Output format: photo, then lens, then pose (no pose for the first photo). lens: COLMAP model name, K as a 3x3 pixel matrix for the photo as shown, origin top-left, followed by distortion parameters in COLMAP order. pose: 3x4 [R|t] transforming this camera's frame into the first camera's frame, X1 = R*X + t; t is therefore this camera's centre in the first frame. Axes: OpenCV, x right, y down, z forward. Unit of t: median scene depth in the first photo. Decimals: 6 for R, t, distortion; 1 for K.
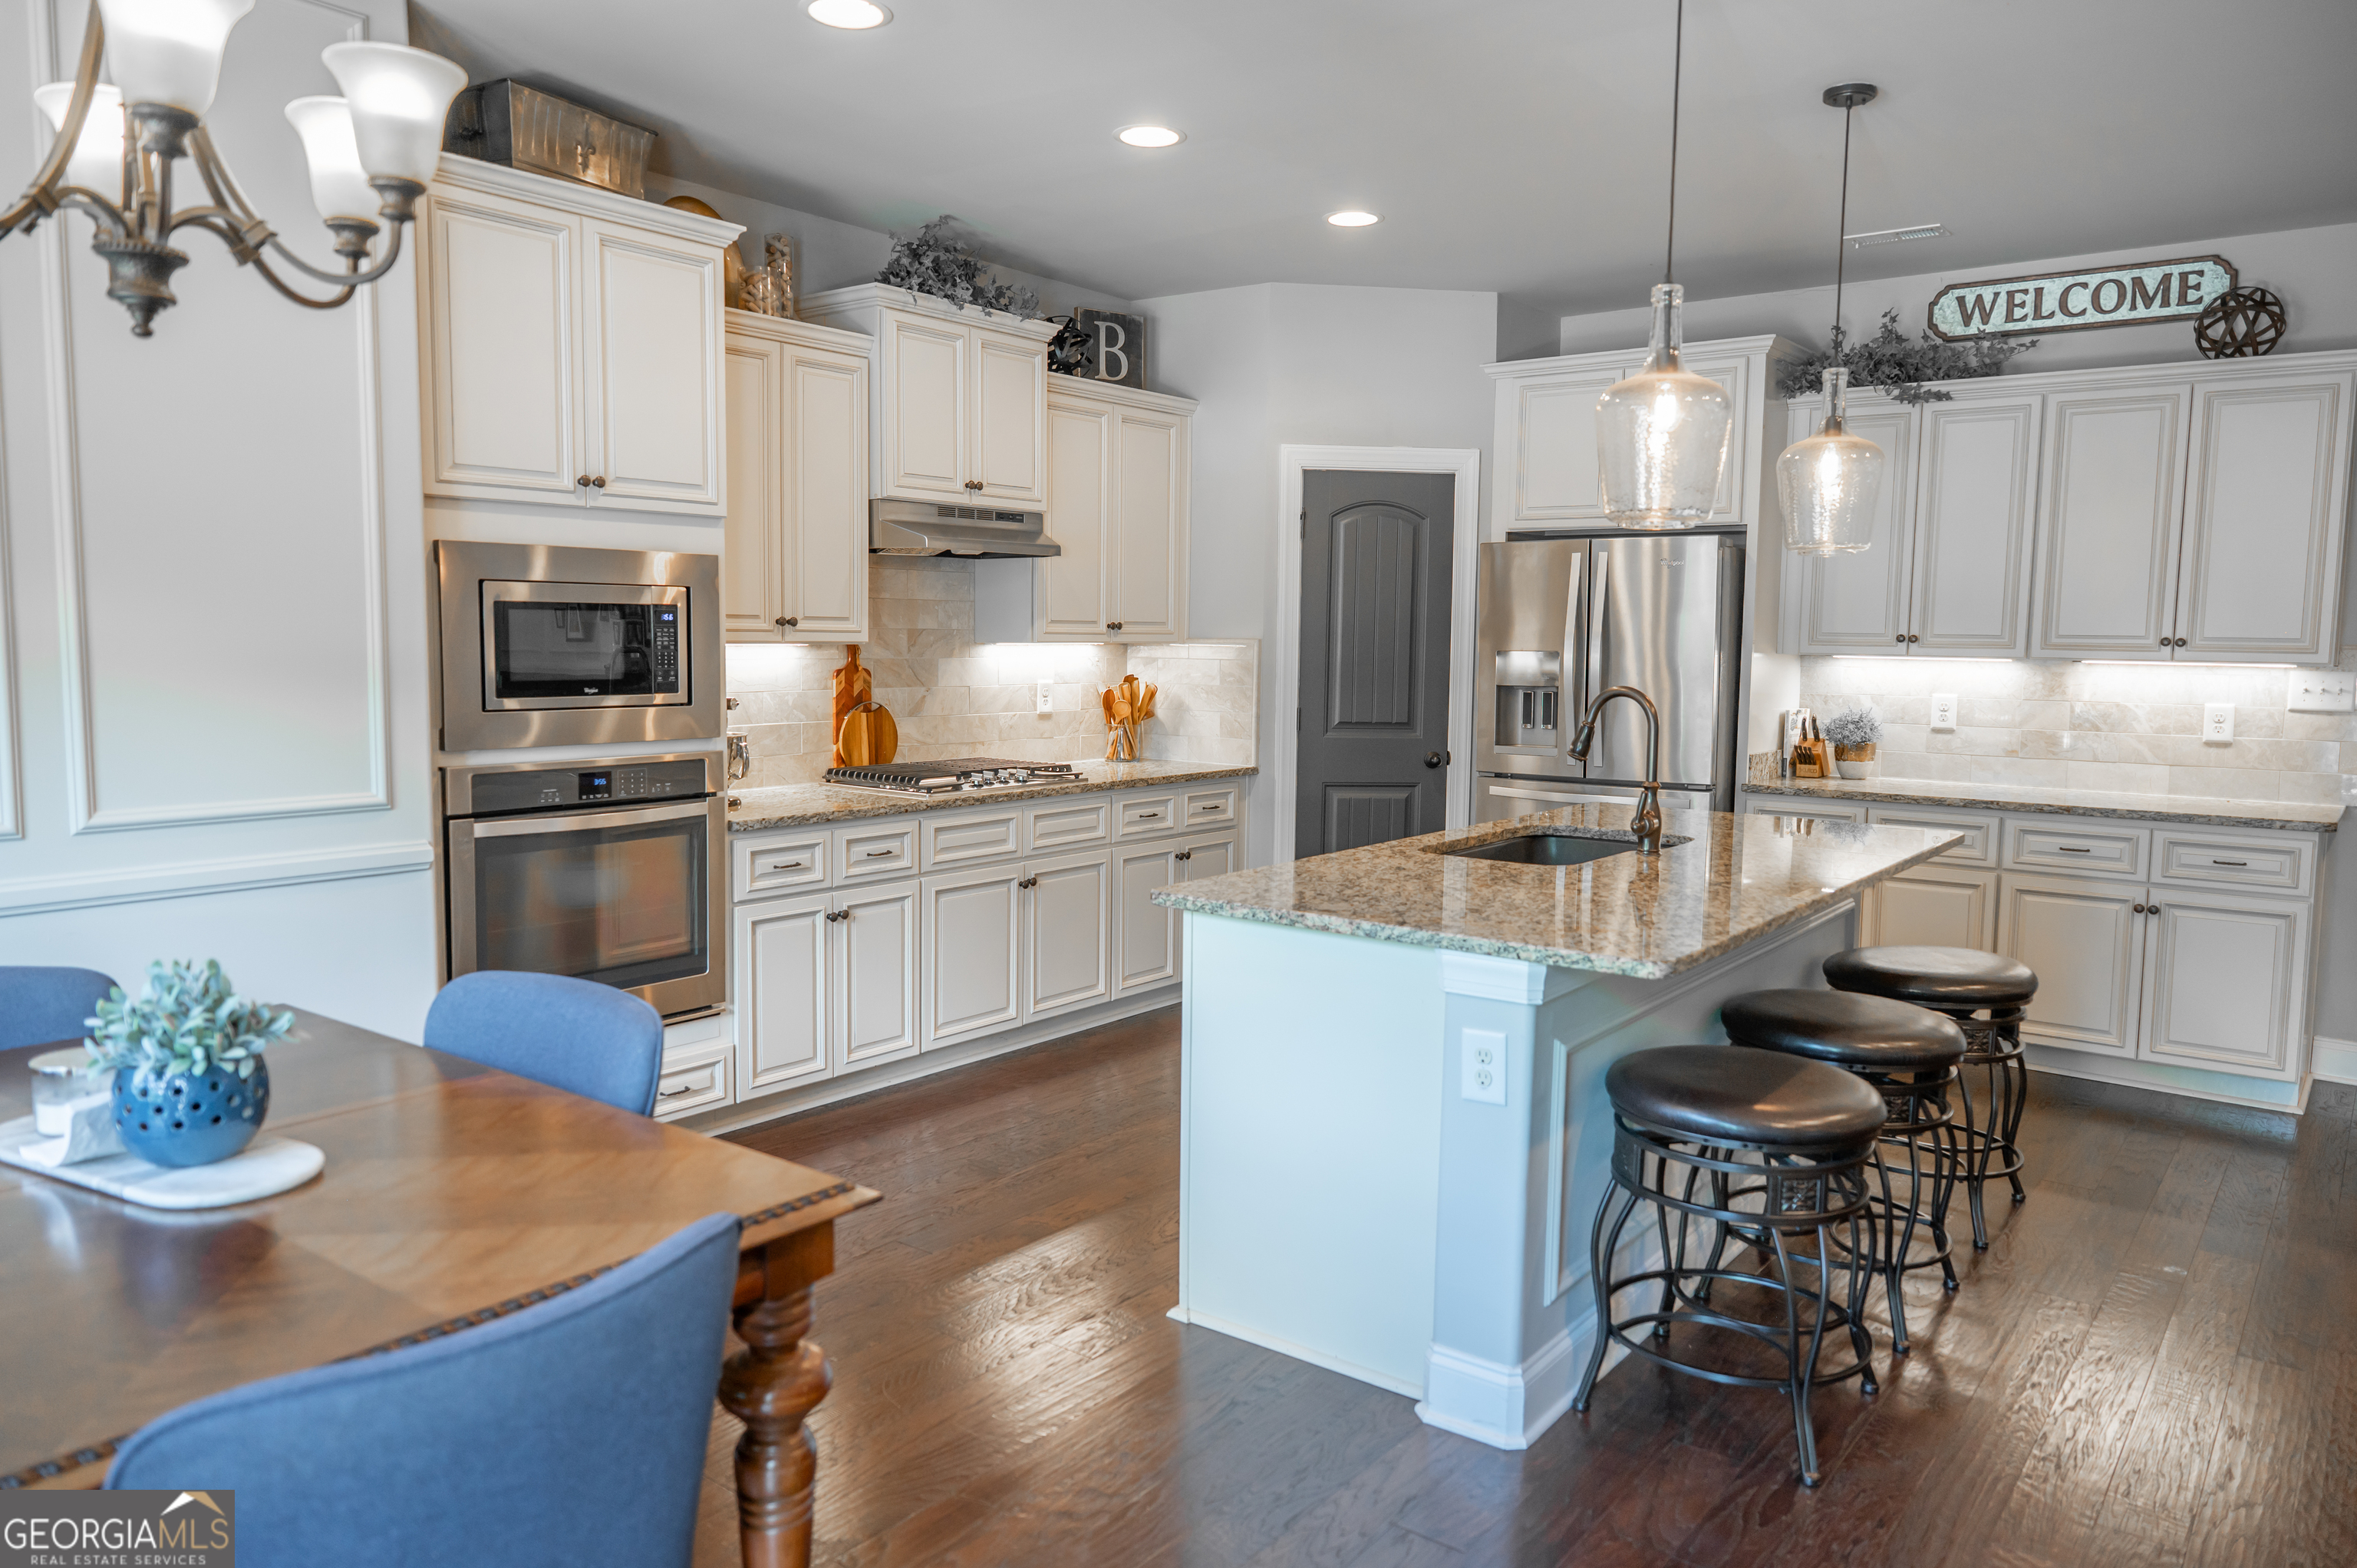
lens RADIAL K [[1598.3, 0, 1178.5], [0, 1598.3, 784.0], [0, 0, 1]] dist [0.000785, -0.007252]
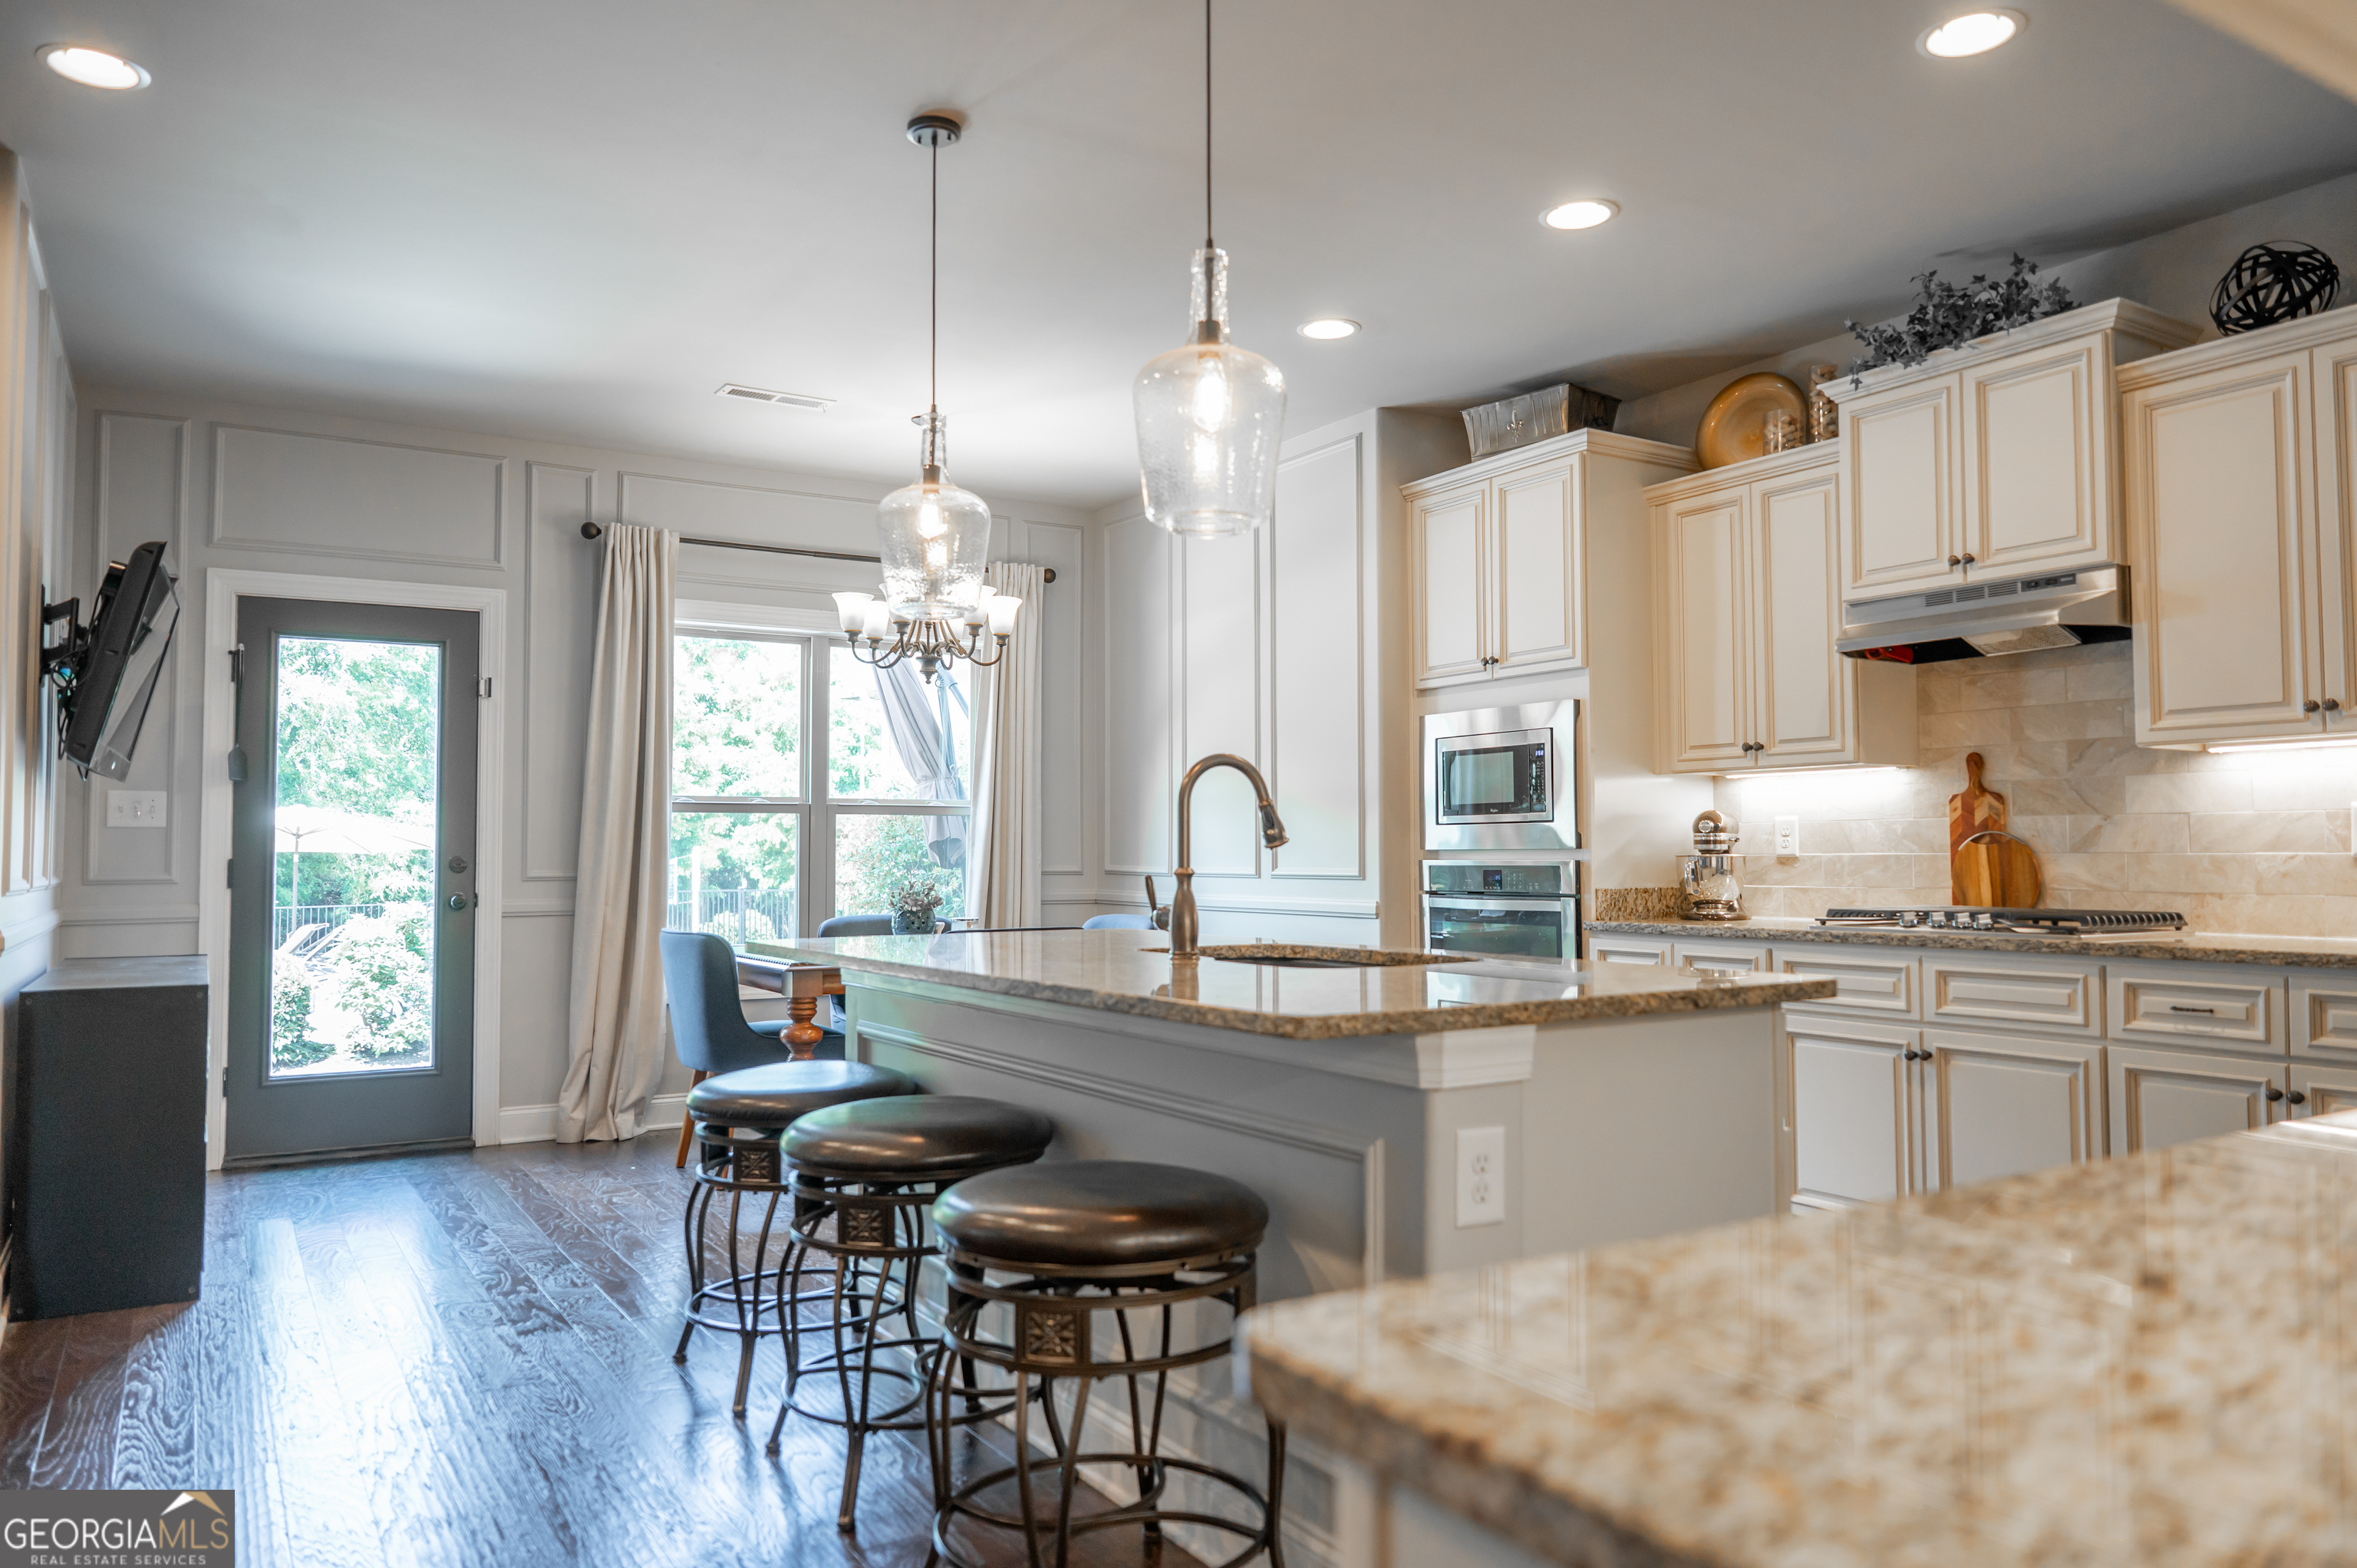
lens RADIAL K [[1598.3, 0, 1178.5], [0, 1598.3, 784.0], [0, 0, 1]] dist [0.000785, -0.007252]
pose [[-0.351388, -0.050745, -0.934854, 0.751433], [-0.088303, 0.995875, -0.020867, -0.021516], [0.932056, 0.075218, -0.354420, 0.911787]]
